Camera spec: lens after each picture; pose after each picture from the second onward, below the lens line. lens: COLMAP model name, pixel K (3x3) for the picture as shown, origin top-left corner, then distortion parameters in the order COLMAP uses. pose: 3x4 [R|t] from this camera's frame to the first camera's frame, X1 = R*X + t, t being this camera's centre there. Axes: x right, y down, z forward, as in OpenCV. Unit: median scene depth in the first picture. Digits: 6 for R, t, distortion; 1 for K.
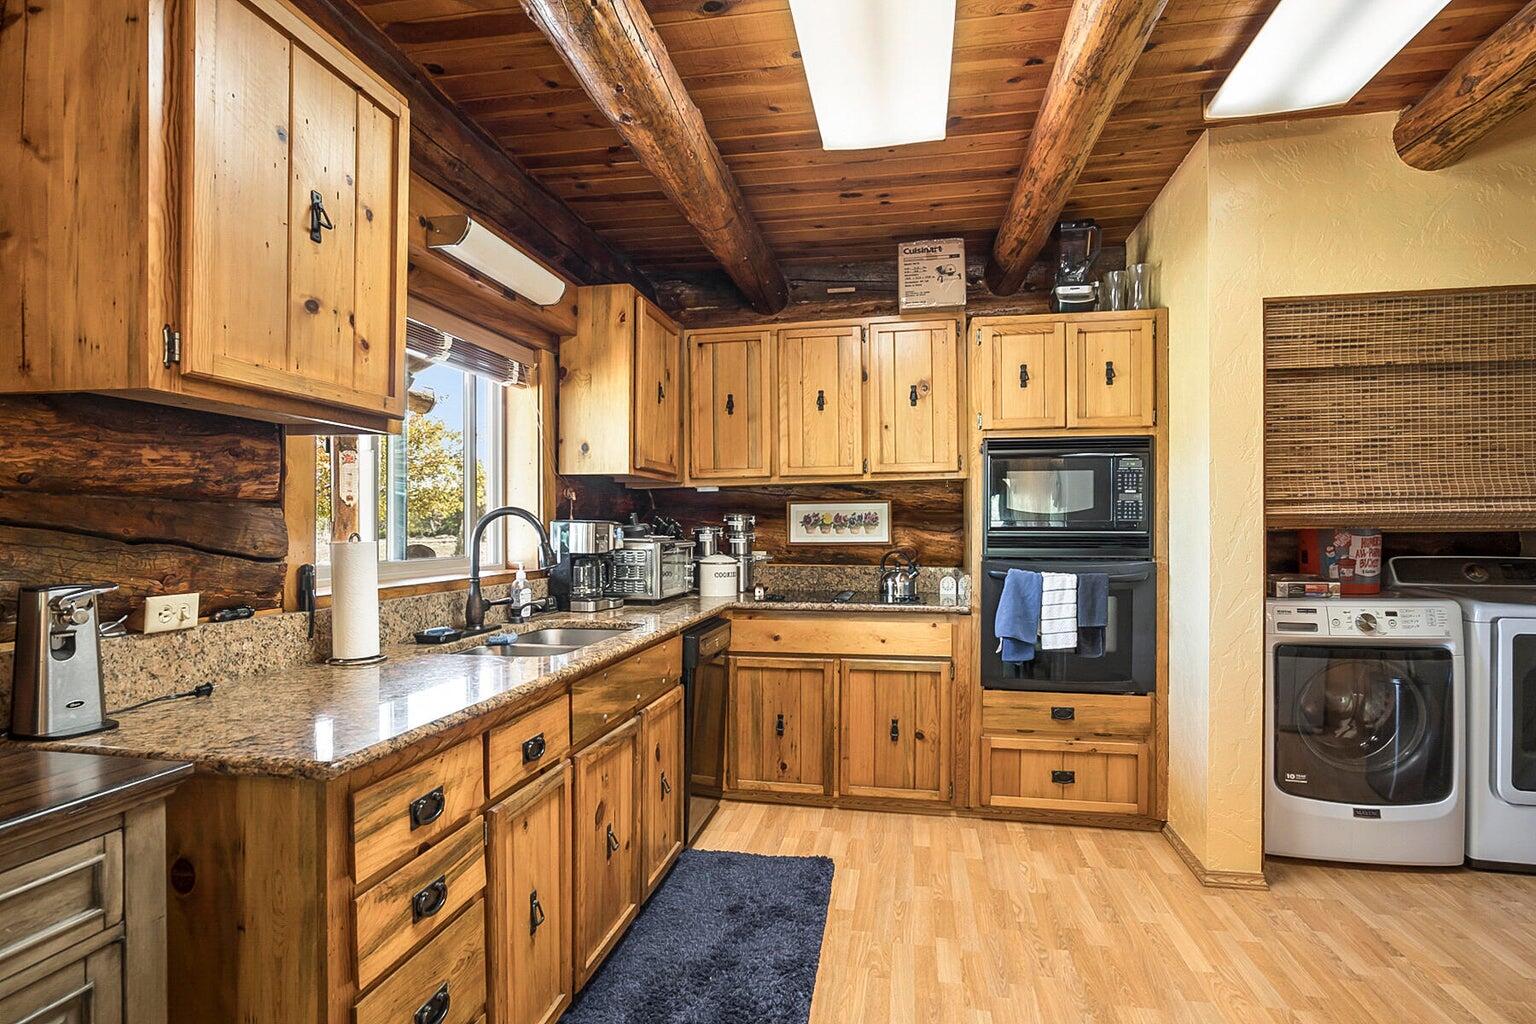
lens RADIAL K [[795.7, 0, 768.0], [0, 795.7, 512.0], [0, 0, 1]] dist [-0.000122, -0.000024]
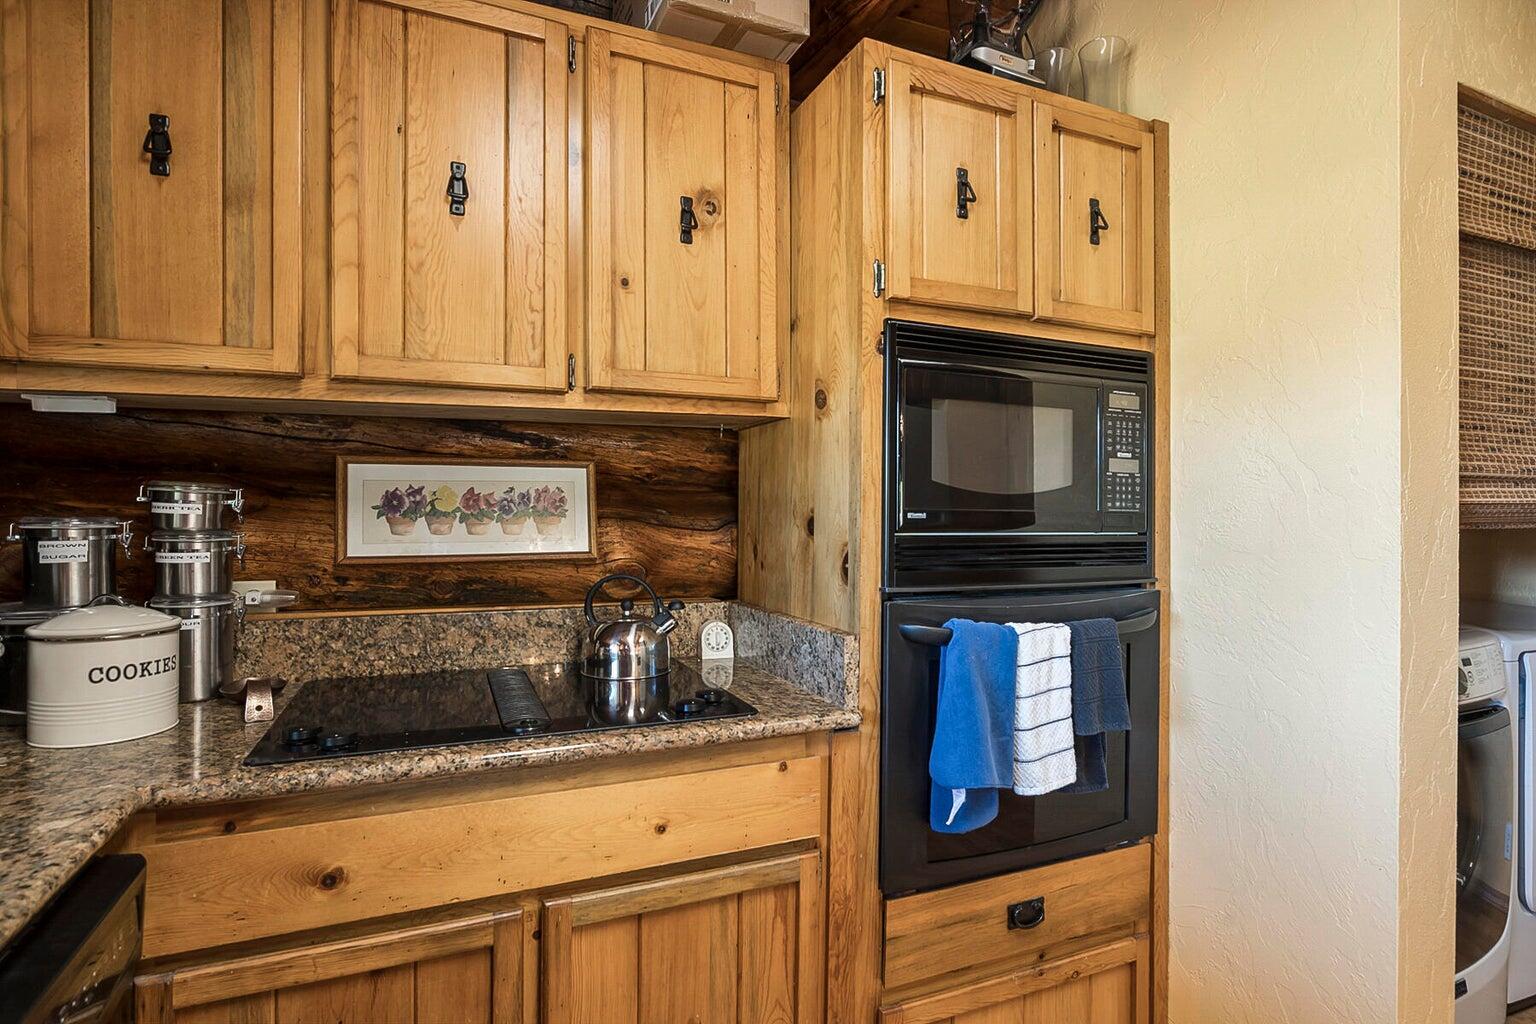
lens RADIAL K [[774.6, 0, 768.0], [0, 774.6, 512.0], [0, 0, 1]] dist [-0.024766, 0.011297]
pose [[0.827813, 0.007297, 0.560957, -0.015977], [-0.016884, 0.999787, 0.011911, 0.007914], [-0.560750, -0.019331, 0.827760, 0.619028]]
